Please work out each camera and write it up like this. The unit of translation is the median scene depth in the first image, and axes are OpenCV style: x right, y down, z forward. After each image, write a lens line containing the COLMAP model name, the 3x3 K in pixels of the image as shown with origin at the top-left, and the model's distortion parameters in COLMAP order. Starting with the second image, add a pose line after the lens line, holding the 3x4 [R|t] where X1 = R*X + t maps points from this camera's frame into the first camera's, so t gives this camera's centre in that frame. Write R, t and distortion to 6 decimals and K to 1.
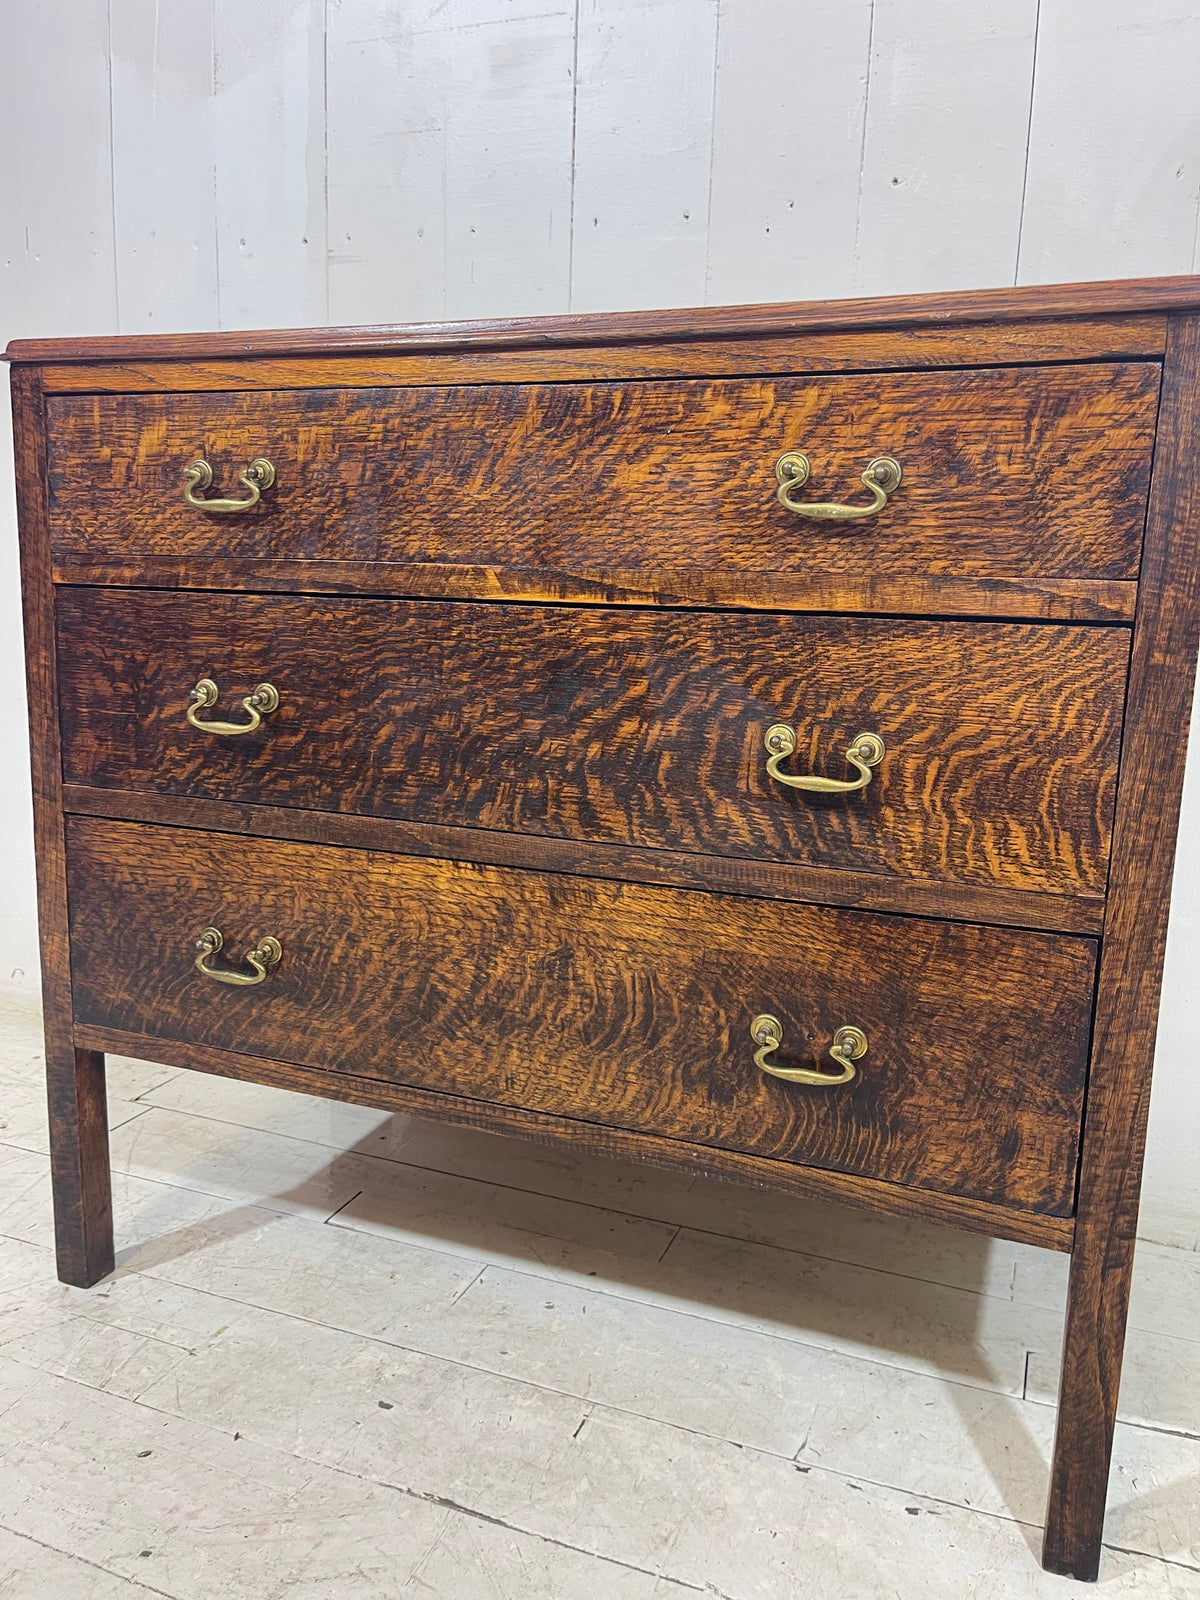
lens RADIAL K [[1250.5, 0, 609.0], [0, 1250.5, 789.0], [0, 0, 1]] dist [0.041262, -0.065395]
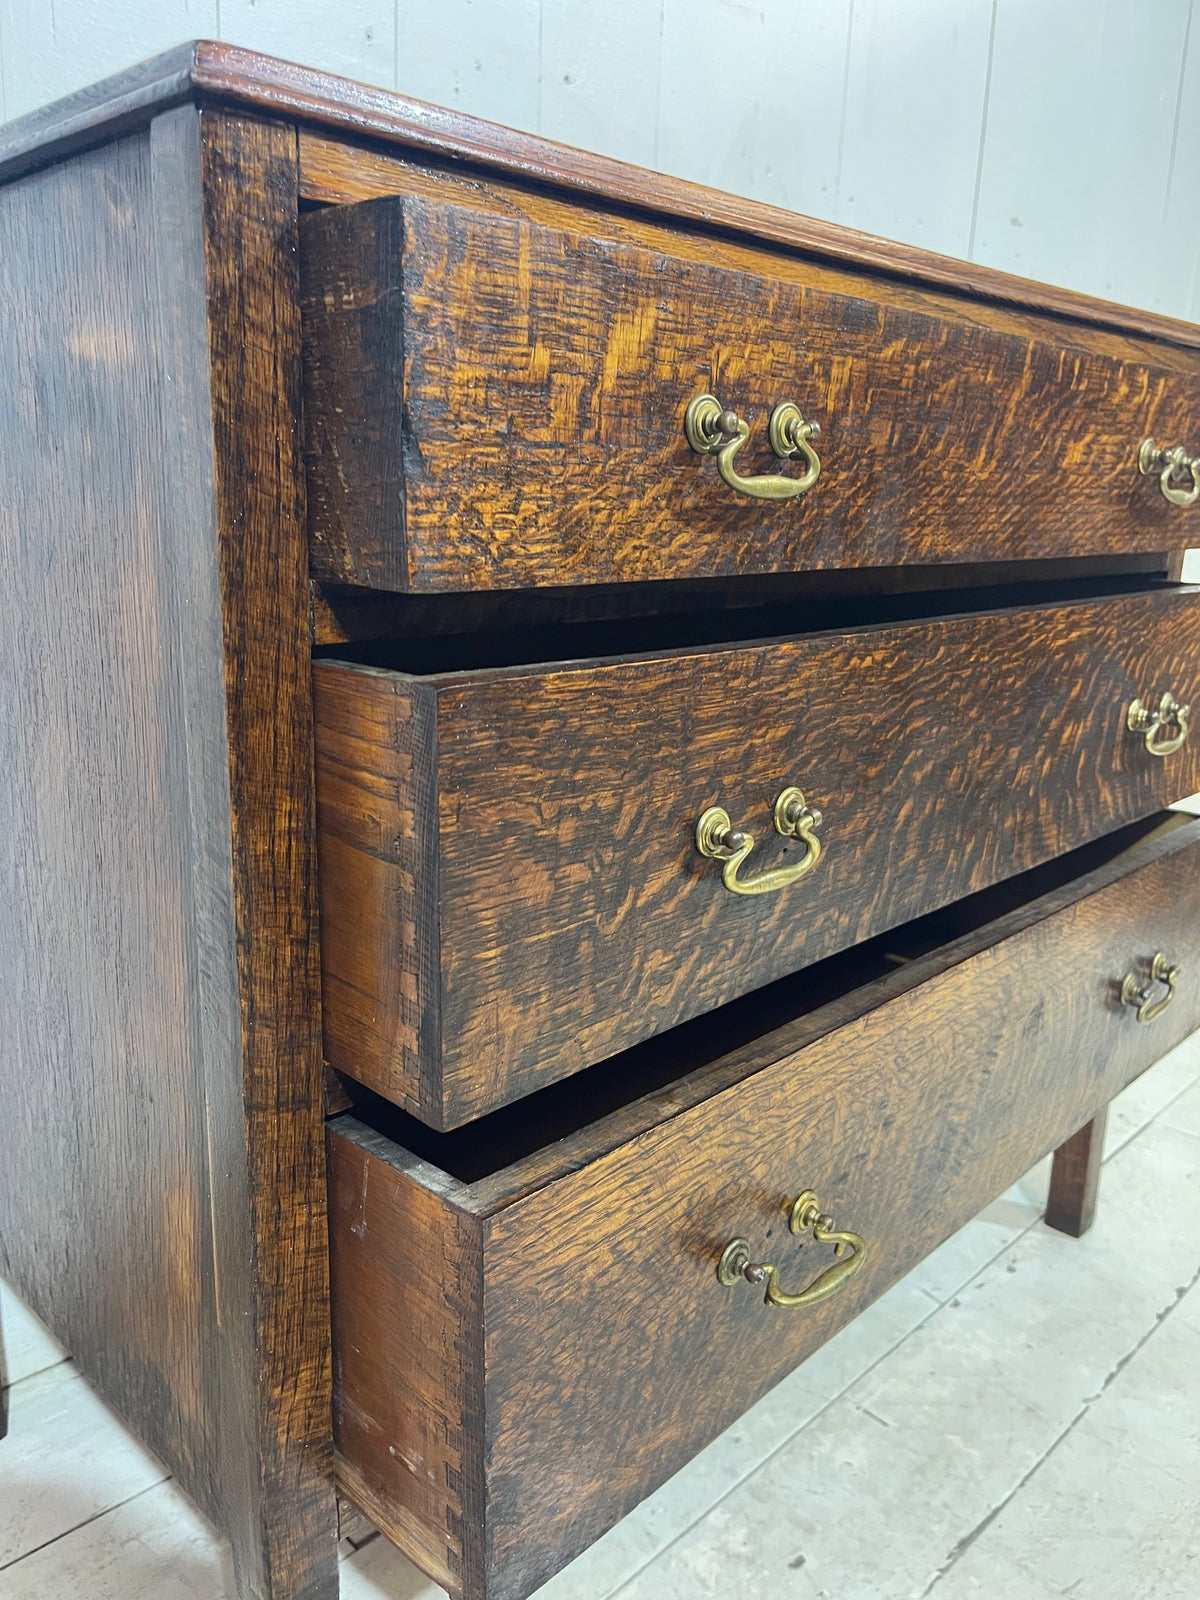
lens RADIAL K [[1250.5, 0, 620.9], [0, 1250.5, 779.9], [0, 0, 1]] dist [0.041262, -0.065395]
pose [[0.368659, -0.217163, 0.903842, -0.915238], [0.168666, 0.971816, 0.164700, -0.216025], [-0.914135, 0.091730, 0.394897, 0.915436]]
